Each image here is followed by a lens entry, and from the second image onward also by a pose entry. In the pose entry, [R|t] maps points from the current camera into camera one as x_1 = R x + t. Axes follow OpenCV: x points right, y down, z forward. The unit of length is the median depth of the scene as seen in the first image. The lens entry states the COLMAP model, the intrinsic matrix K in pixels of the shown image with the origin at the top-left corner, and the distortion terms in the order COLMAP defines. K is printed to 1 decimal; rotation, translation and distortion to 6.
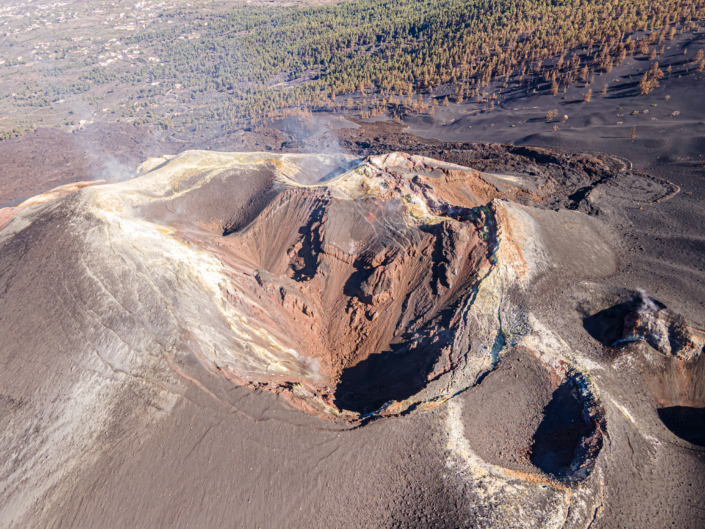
lens RADIAL K [[517.2, 0, 350.4], [0, 517.2, 265.9], [0, 0, 1]] dist [0.022689, 0.035749]
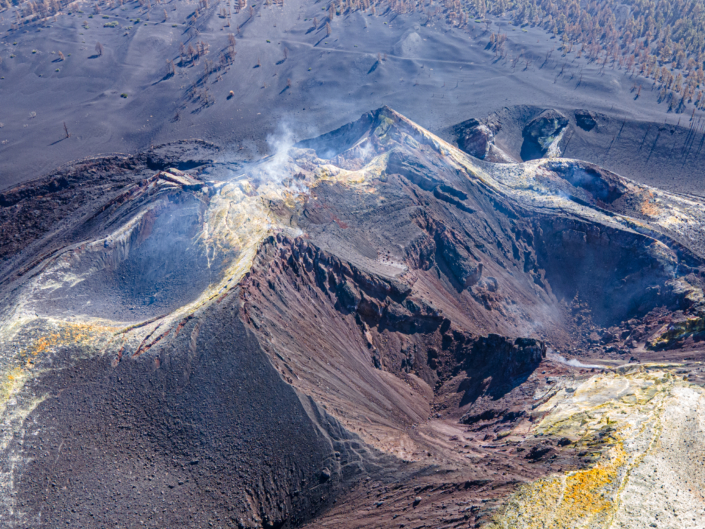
lens RADIAL K [[517.2, 0, 353.5], [0, 517.2, 262.6], [0, 0, 1]] dist [0.022689, 0.035749]
pose [[-0.084905, -0.488955, 0.868167, -0.626113], [0.590962, 0.676806, 0.438974, -0.397292], [-0.802219, 0.550325, 0.231490, 1.112500]]
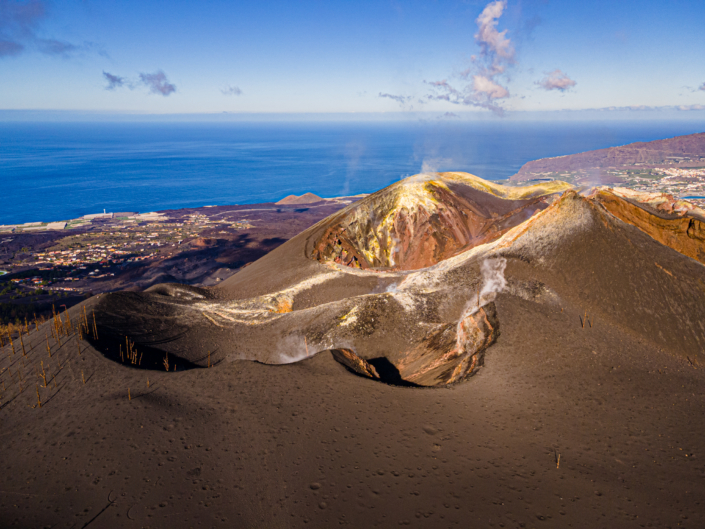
lens RADIAL K [[517.2, 0, 348.7], [0, 517.2, 266.2], [0, 0, 1]] dist [0.022689, 0.035749]
pose [[0.177644, 0.277943, -0.944029, 1.175878], [-0.573793, 0.808602, 0.130095, 0.075659], [0.799502, 0.518566, 0.303125, 0.585516]]
